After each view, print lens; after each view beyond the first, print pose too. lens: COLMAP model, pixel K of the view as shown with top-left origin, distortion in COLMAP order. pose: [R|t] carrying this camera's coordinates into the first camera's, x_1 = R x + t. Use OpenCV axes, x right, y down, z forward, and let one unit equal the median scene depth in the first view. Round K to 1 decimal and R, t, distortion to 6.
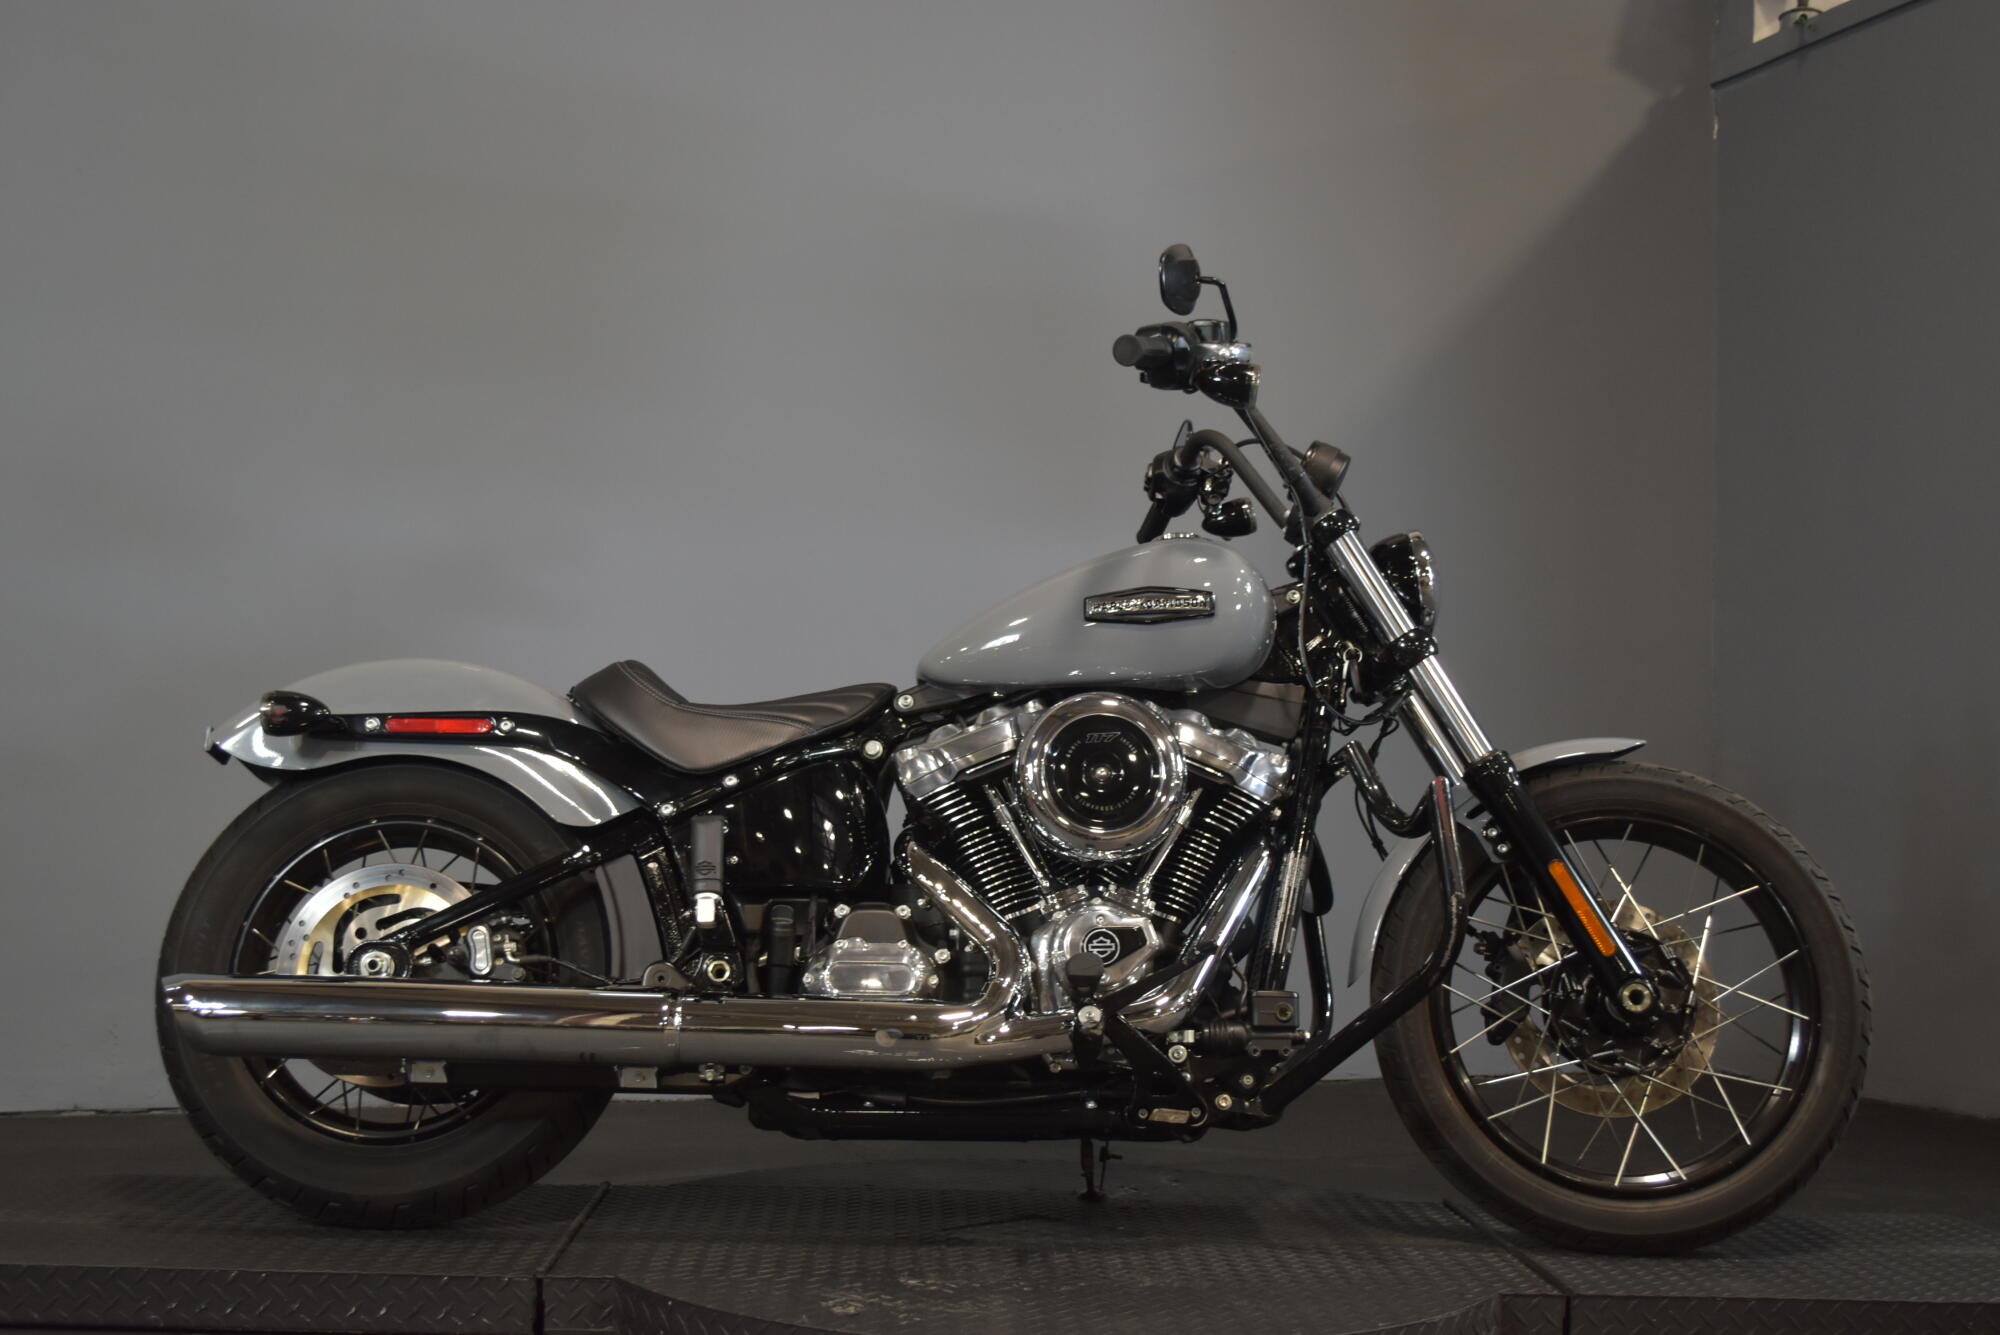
lens RADIAL K [[2226.8, 0, 1002.0], [0, 2226.8, 648.6], [0, 0, 1]] dist [-0.016556, -0.012575]
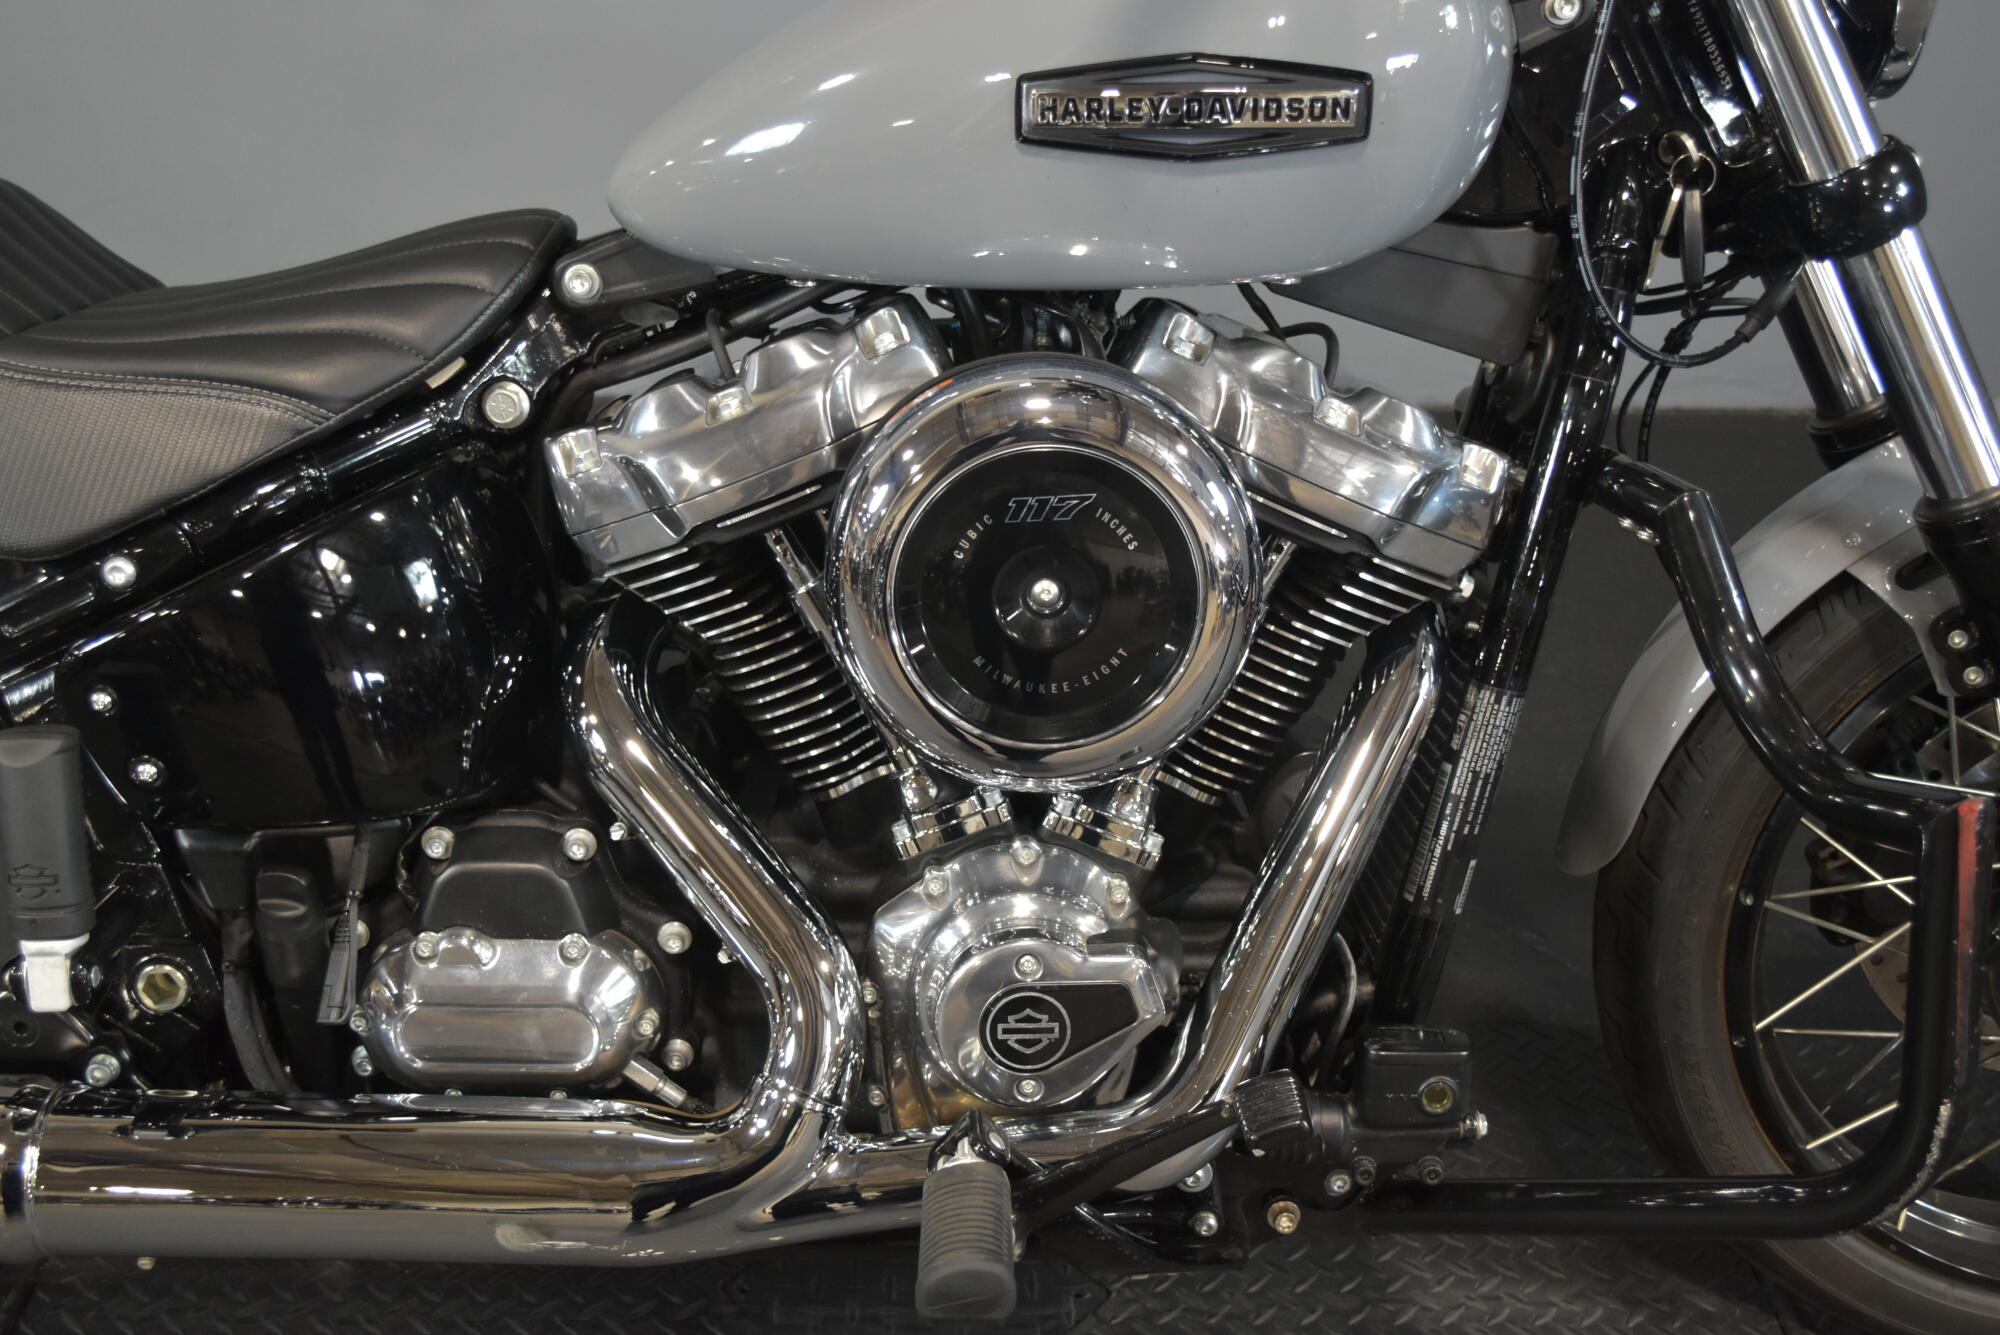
lens RADIAL K [[2029.6, 0, 1000.0], [0, 2029.6, 667.5], [0, 0, 1]] dist [0.008489, 0.034301]
pose [[0.999825, 0.016701, -0.008476, 0.039632], [-0.009447, 0.840502, 0.541727, -0.124641], [0.016172, -0.541552, 0.840512, 0.679654]]
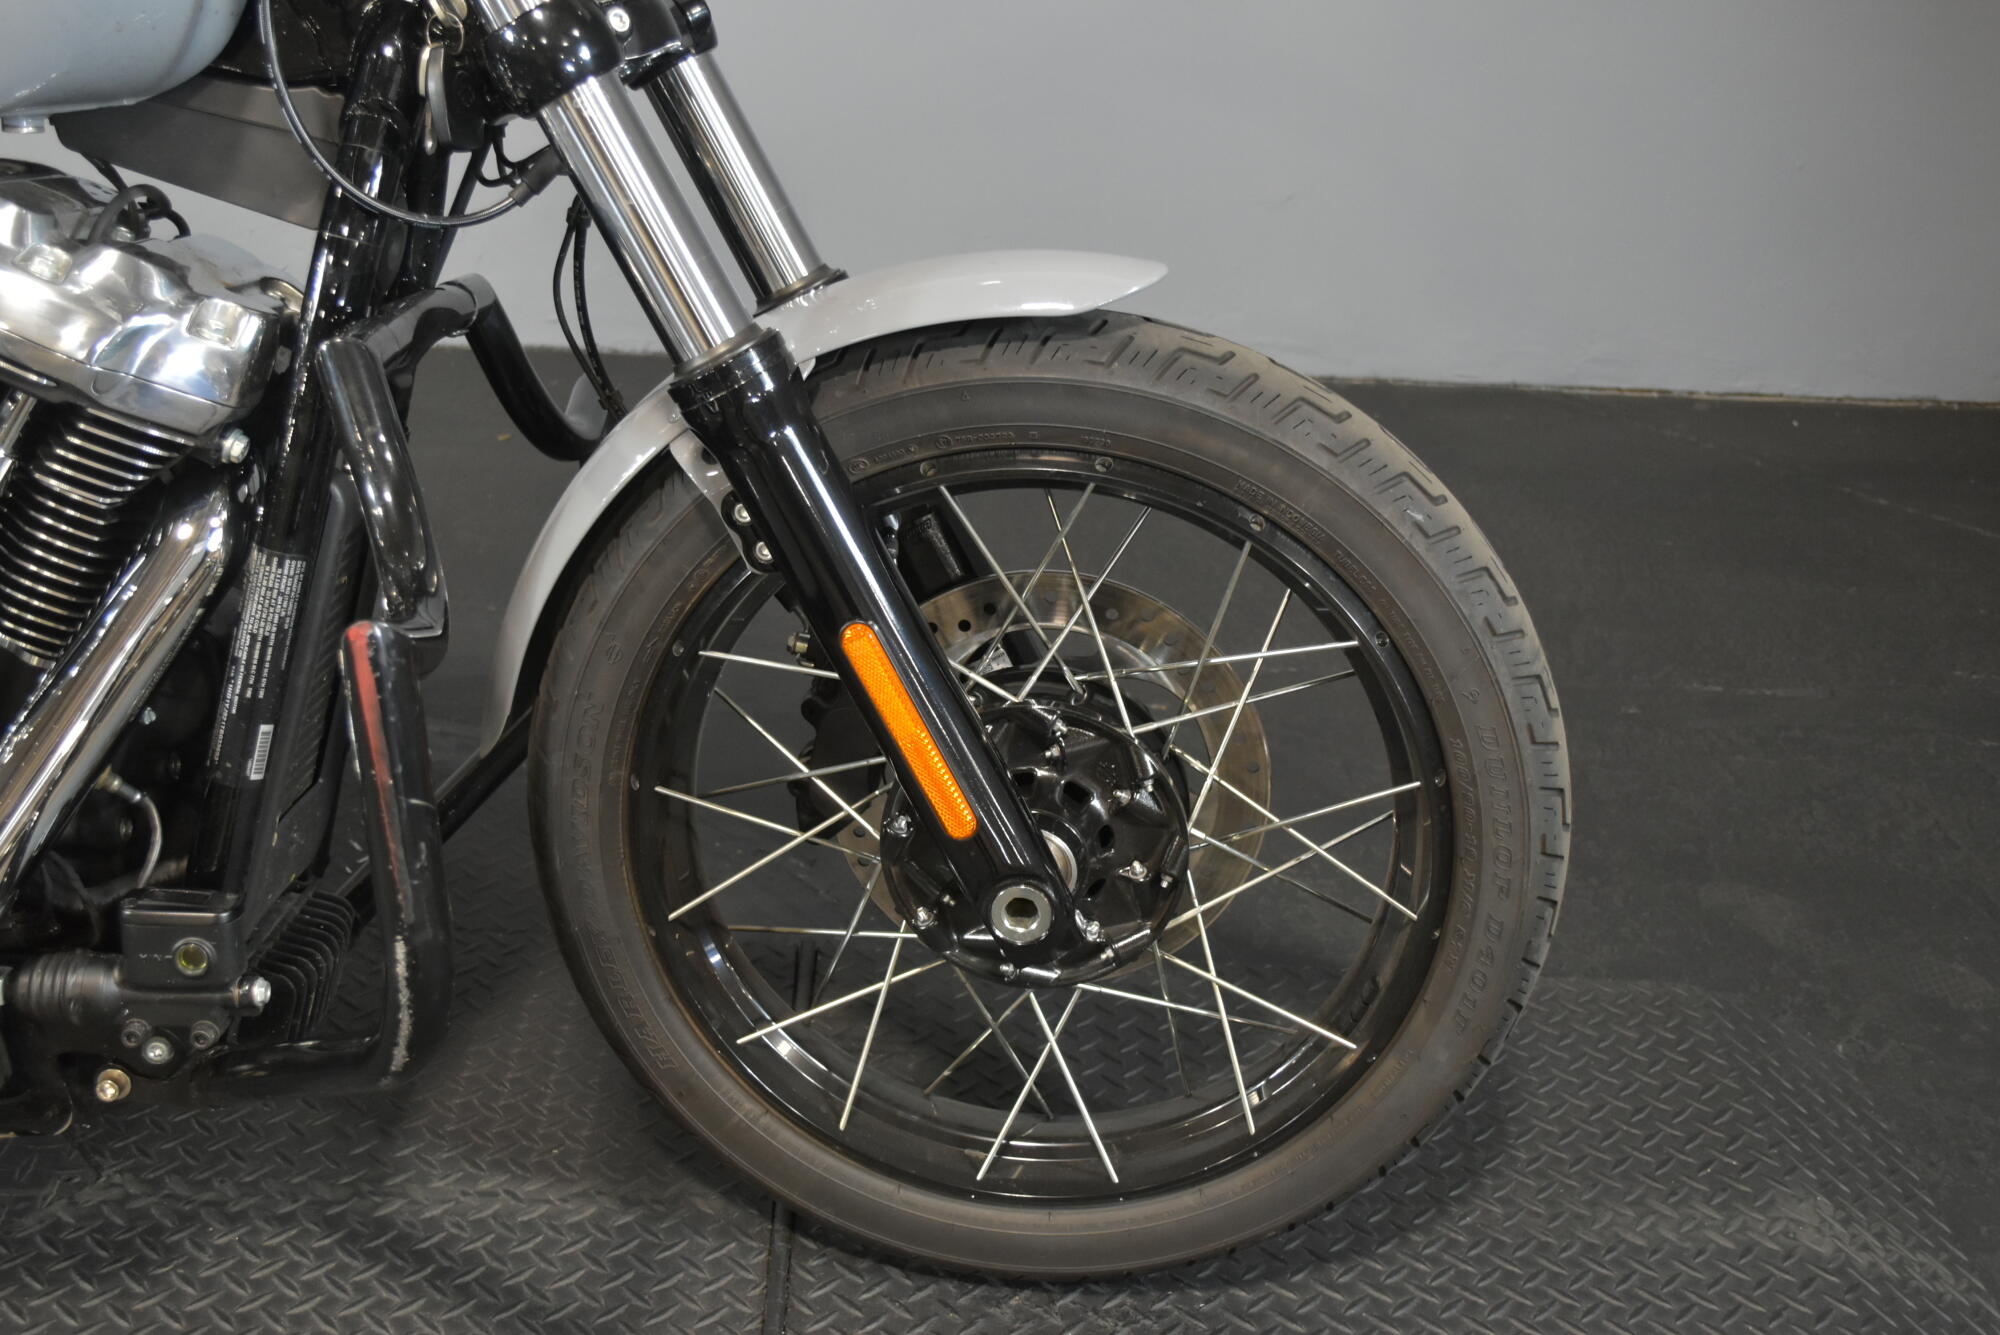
lens RADIAL K [[2072.9, 0, 1000.0], [0, 2072.9, 667.5], [0, 0, 1]] dist [-0.016602, 0.009723]
pose [[0.998997, 0.044665, -0.003311, 0.276993], [-0.035740, 0.839566, 0.542080, -0.110636], [0.026992, -0.541418, 0.840320, 0.666910]]
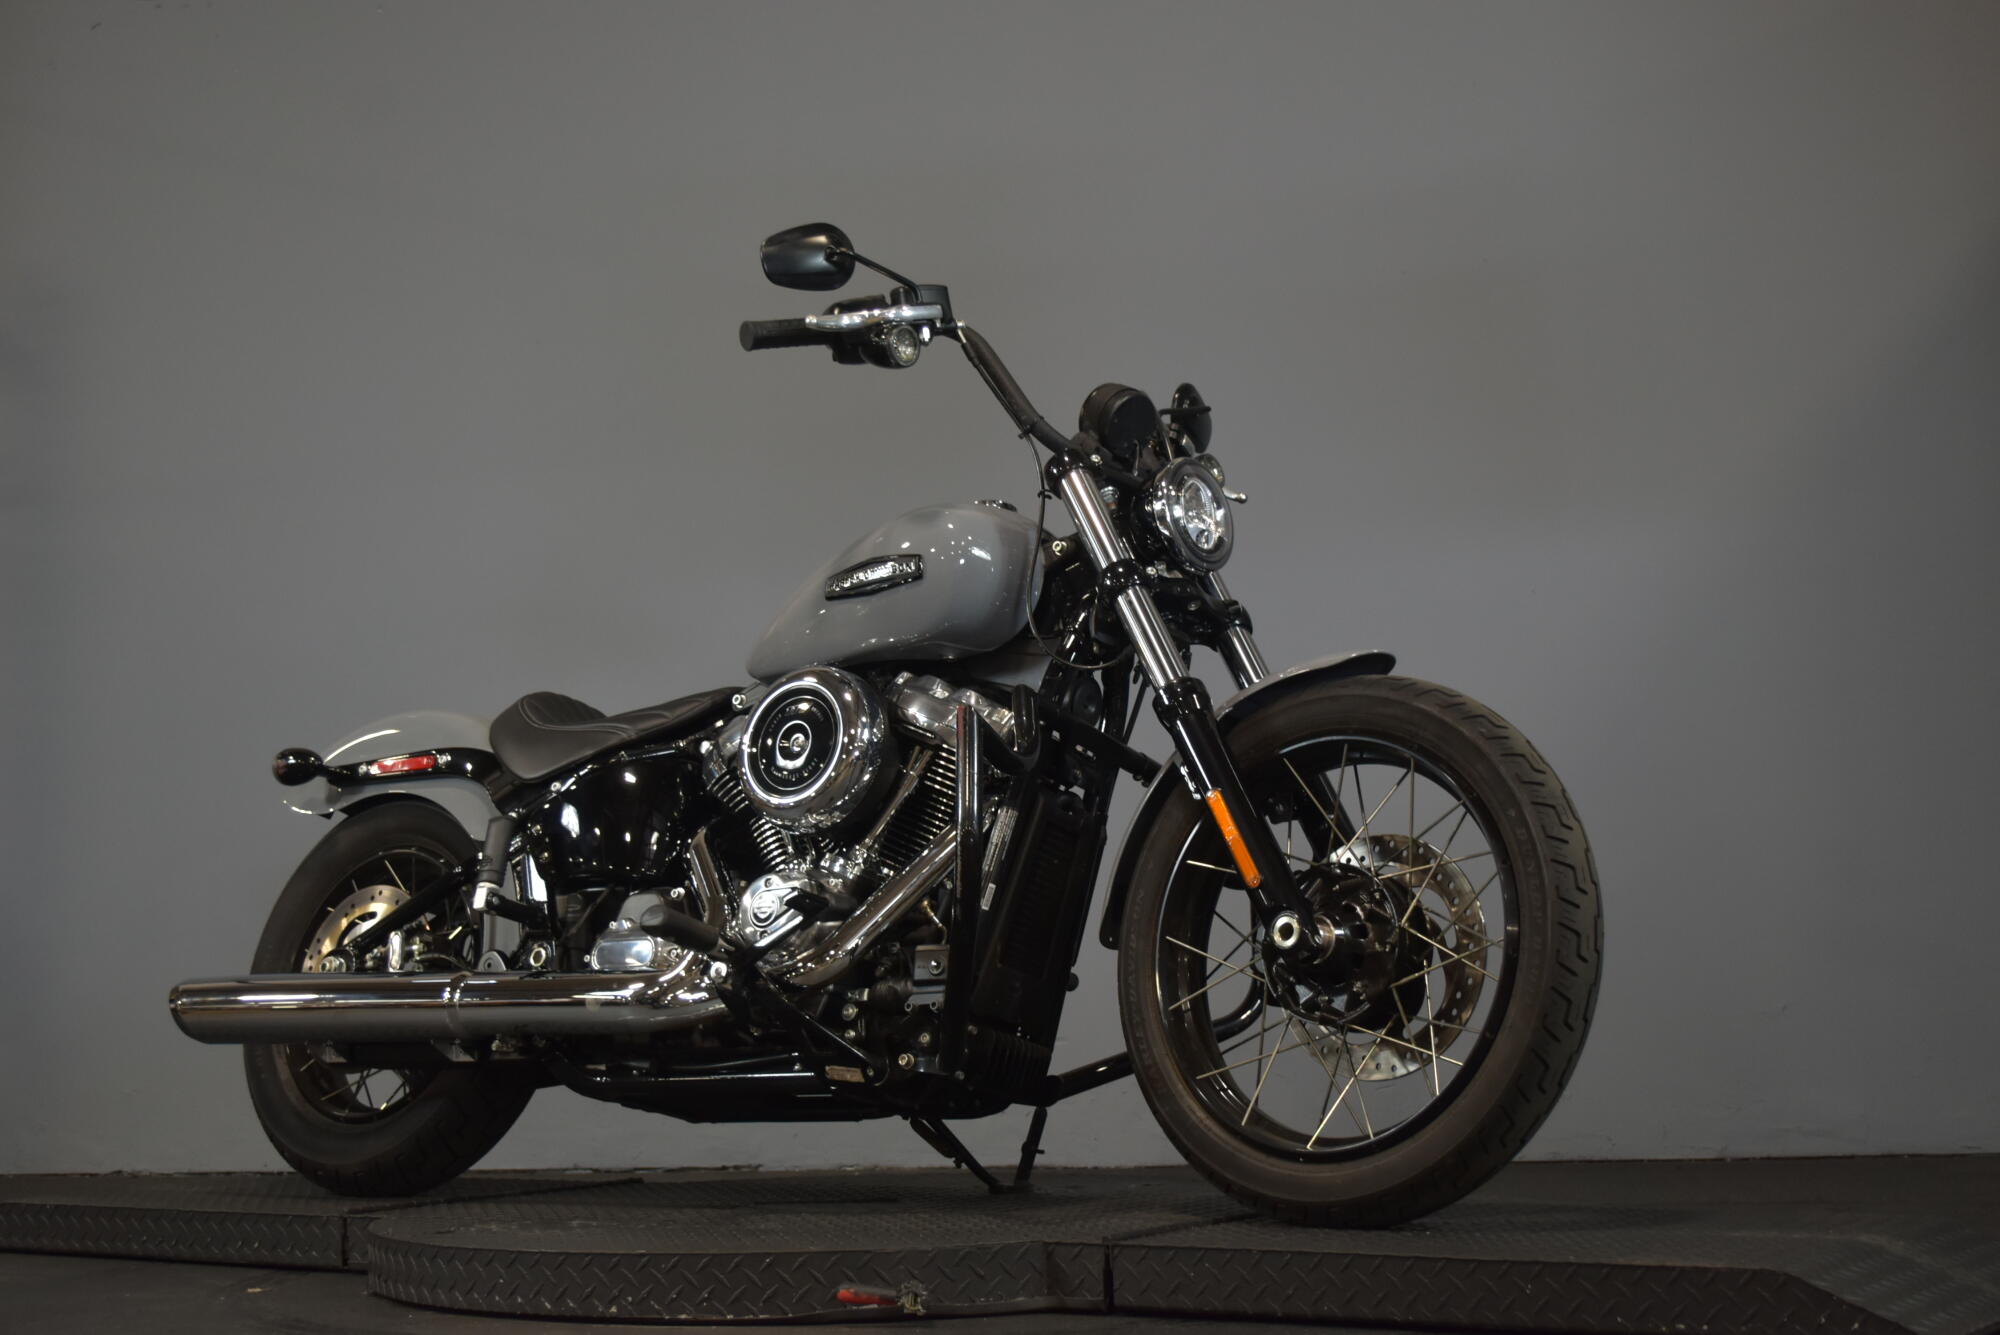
lens RADIAL K [[2618.8, 0, 1000.0], [0, 2618.8, 667.5], [0, 0, 1]] dist [-0.006439, -0.012782]
pose [[0.803293, -0.121354, -0.583090, 0.809276], [0.087914, 0.992457, -0.085438, 0.129774], [0.589060, 0.017370, 0.807903, 0.080861]]
